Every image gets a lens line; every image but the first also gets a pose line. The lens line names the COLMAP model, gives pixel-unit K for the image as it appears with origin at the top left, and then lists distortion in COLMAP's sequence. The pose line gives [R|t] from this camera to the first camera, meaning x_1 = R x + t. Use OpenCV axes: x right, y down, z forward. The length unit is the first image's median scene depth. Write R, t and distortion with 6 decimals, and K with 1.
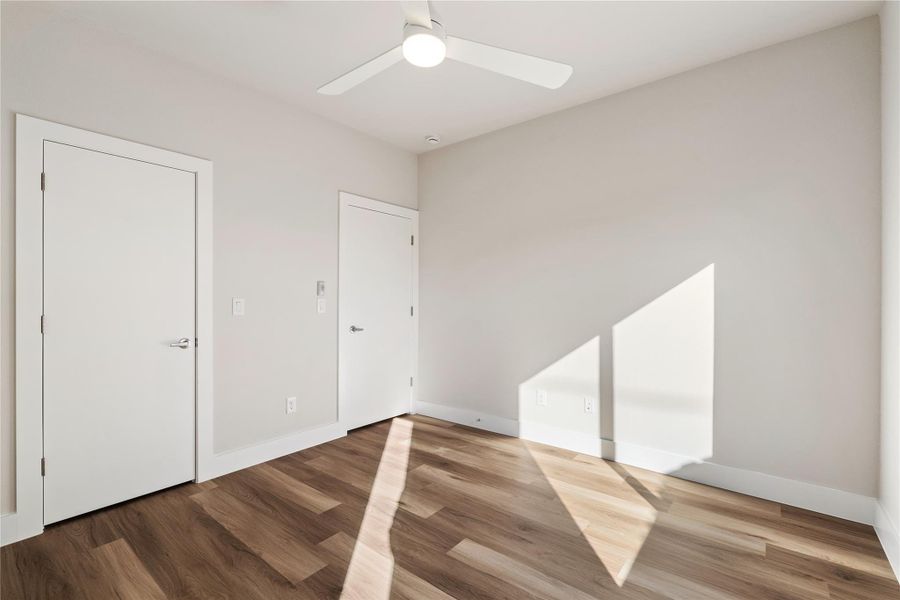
lens RADIAL K [[458.2, 0, 452.0], [0, 458.2, 301.8], [0, 0, 1]] dist [-0.000346, 0.000212]
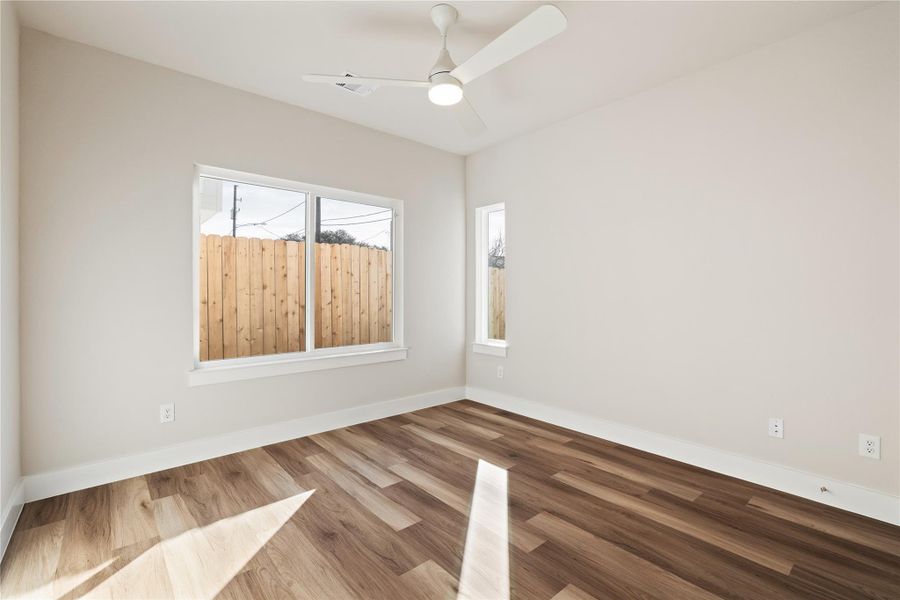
lens RADIAL K [[405.2, 0, 449.5], [0, 405.2, 295.3], [0, 0, 1]] dist [0.000799, -0.000011]
pose [[-0.984357, -0.002214, 0.176172, -0.244366], [0.000363, 0.999893, 0.014596, -0.011709], [-0.176186, 0.014432, -0.984251, 1.905640]]
